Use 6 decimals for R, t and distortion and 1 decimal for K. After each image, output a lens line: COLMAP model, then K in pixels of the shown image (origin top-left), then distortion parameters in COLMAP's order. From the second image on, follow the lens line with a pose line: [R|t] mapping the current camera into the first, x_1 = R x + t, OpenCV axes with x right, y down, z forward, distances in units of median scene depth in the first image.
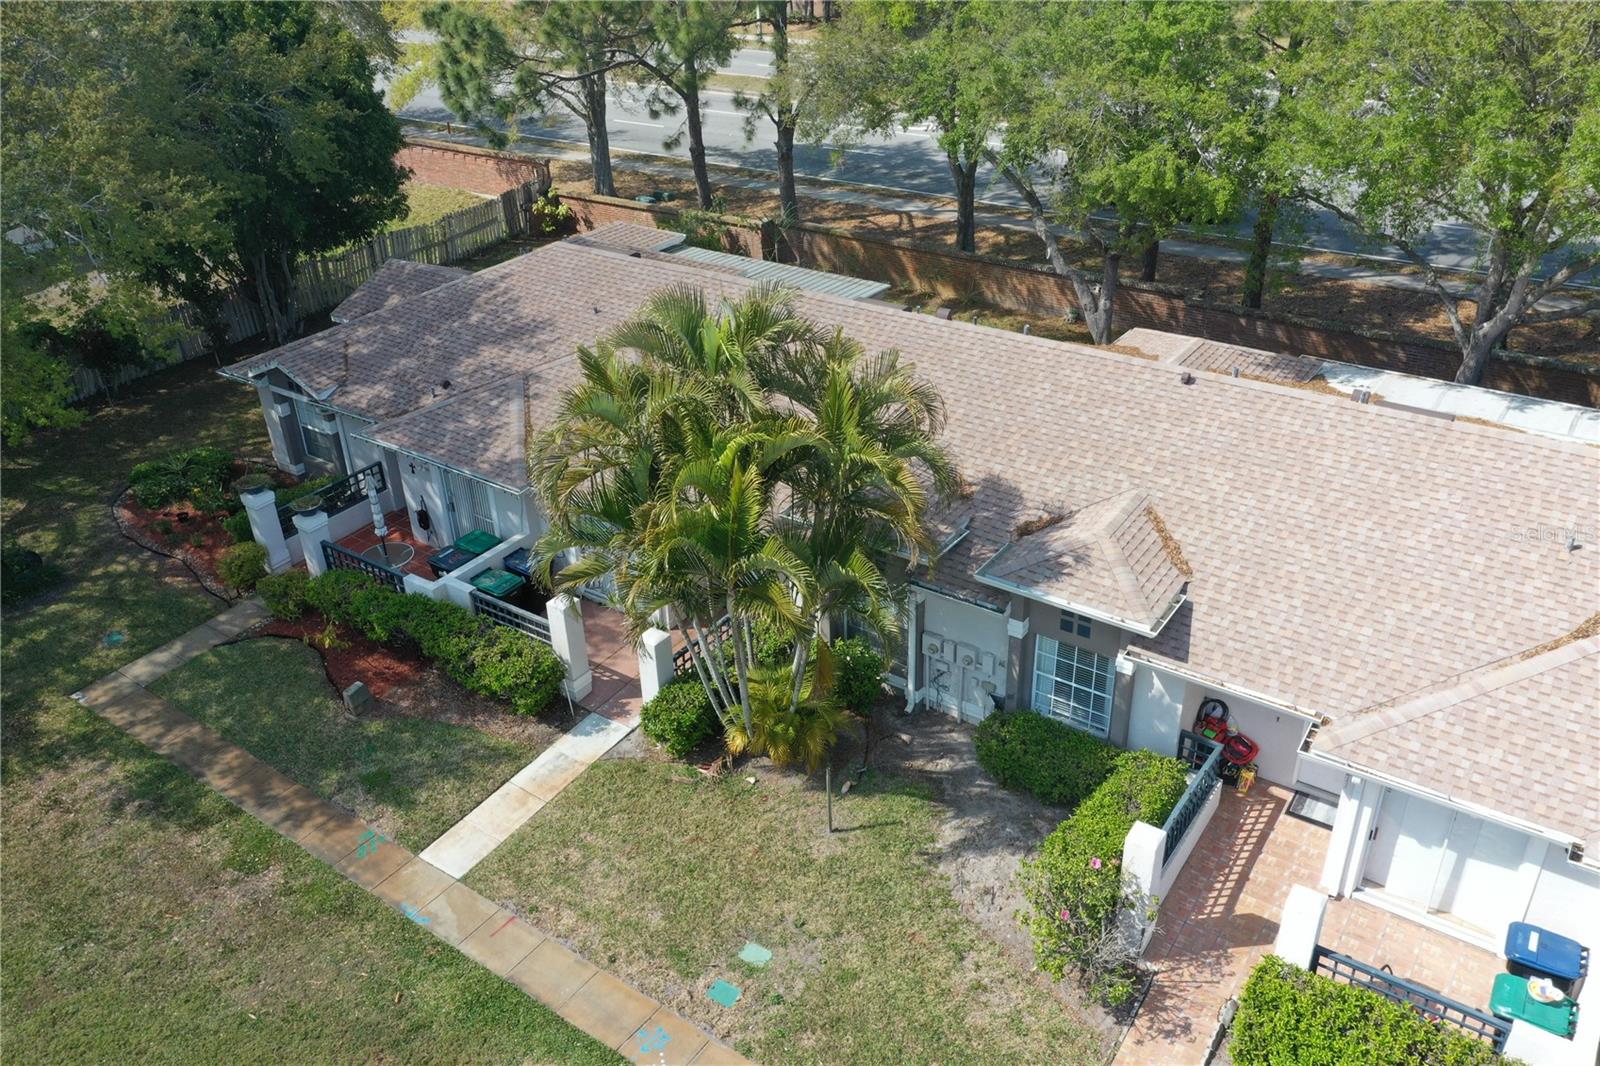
lens RADIAL K [[1251.3, 0, 804.9], [0, 1251.3, 531.5], [0, 0, 1]] dist [0.005379, 0.000678]
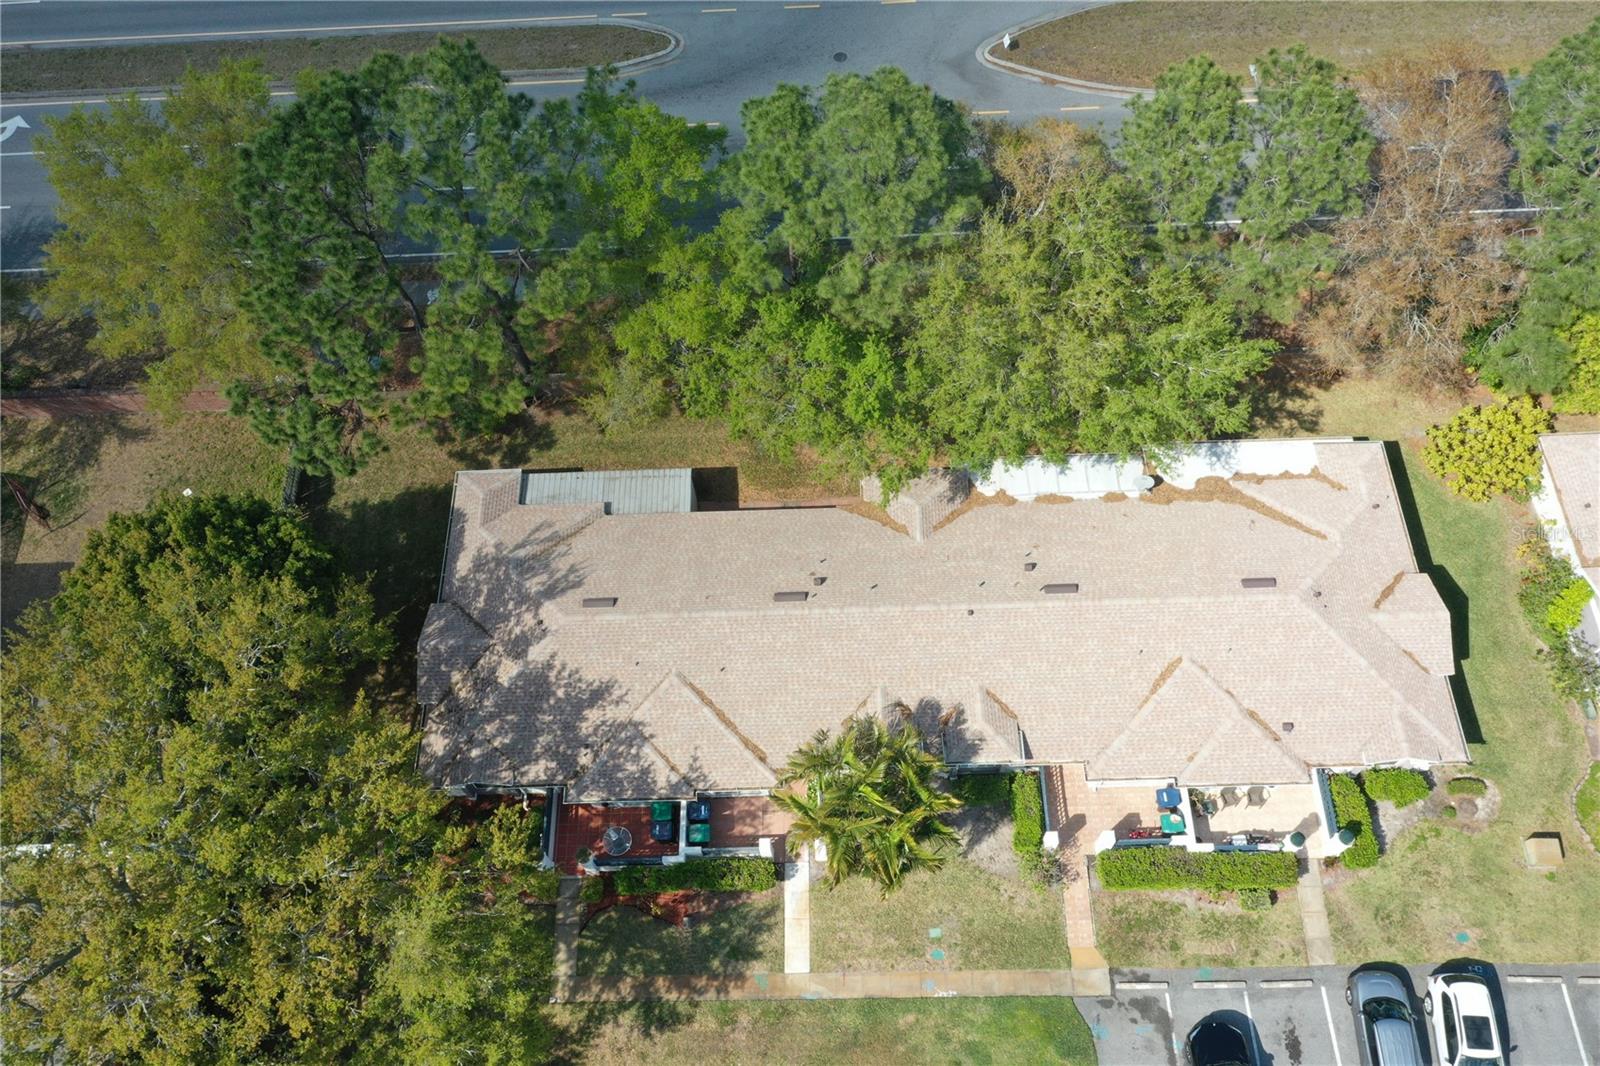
lens RADIAL K [[1251.3, 0, 800.5], [0, 1251.3, 532.3], [0, 0, 1]] dist [0.005379, 0.000678]
pose [[0.813896, -0.513025, 0.272726, -0.469679], [0.303300, 0.775521, 0.553693, -1.570116], [-0.495563, -0.367930, 0.786794, -0.526367]]
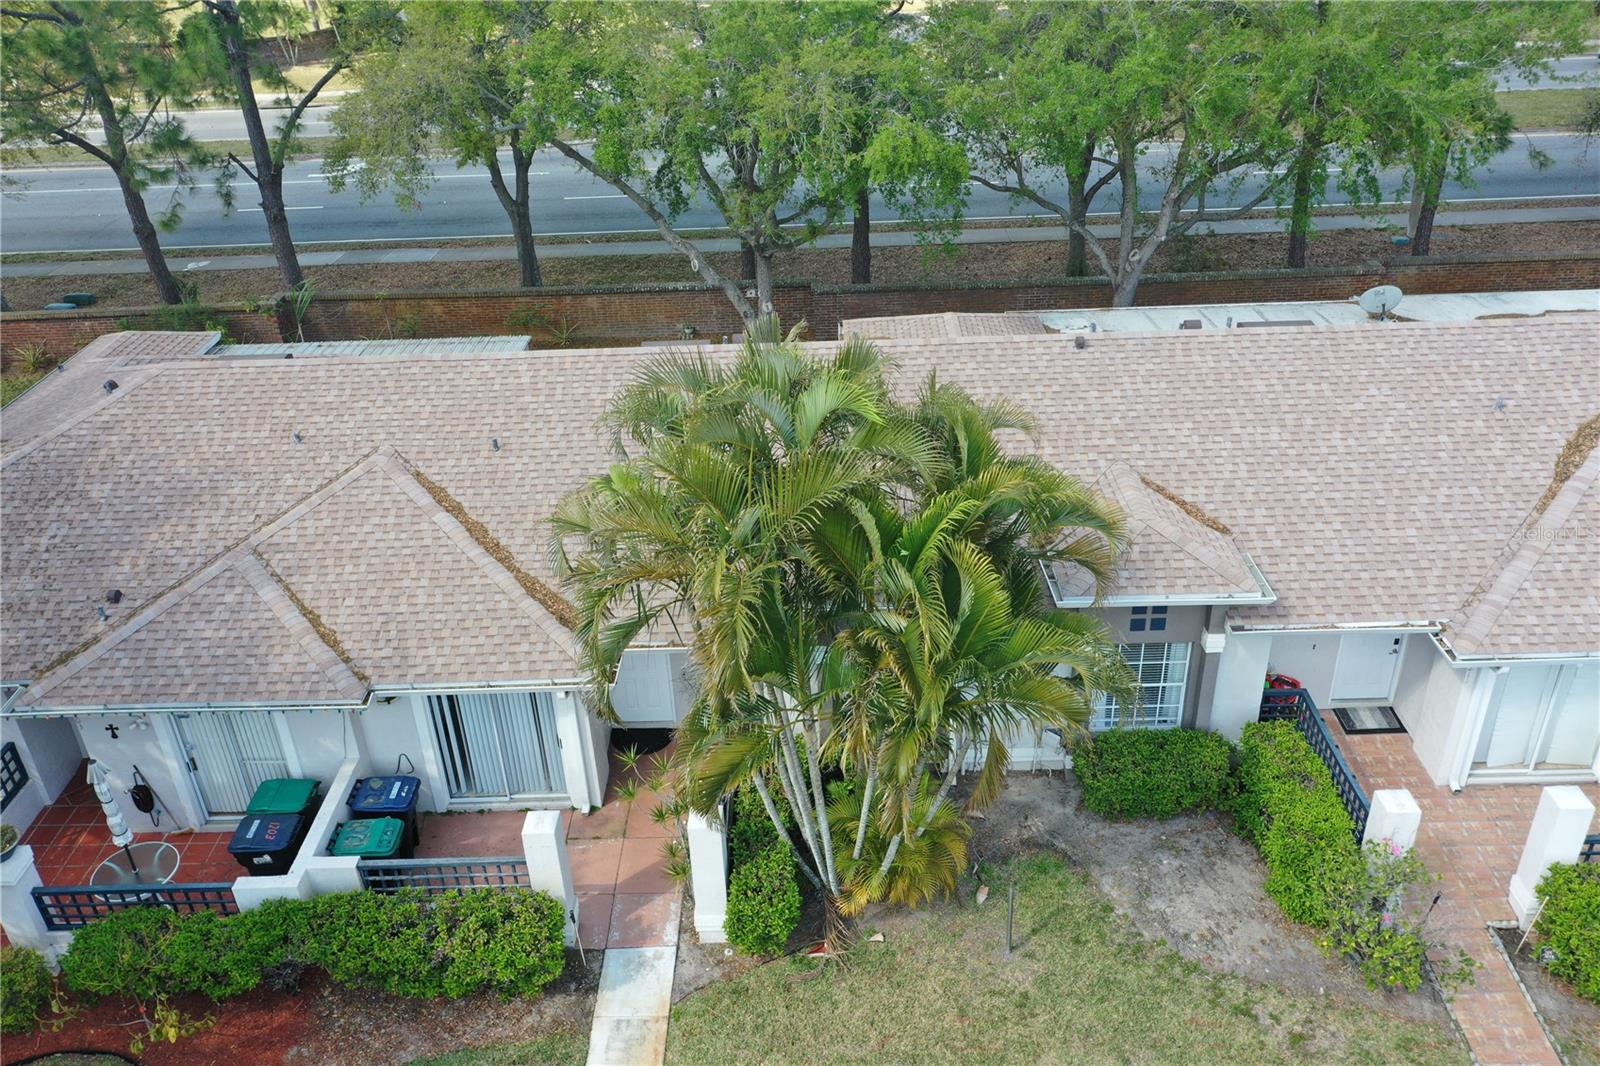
lens RADIAL K [[1251.3, 0, 808.1], [0, 1251.3, 529.9], [0, 0, 1]] dist [0.005379, 0.000678]
pose [[0.824987, -0.280463, 0.490649, -0.386000], [0.292043, 0.954837, 0.054753, -0.102507], [-0.483846, 0.098120, 0.869635, 0.295982]]
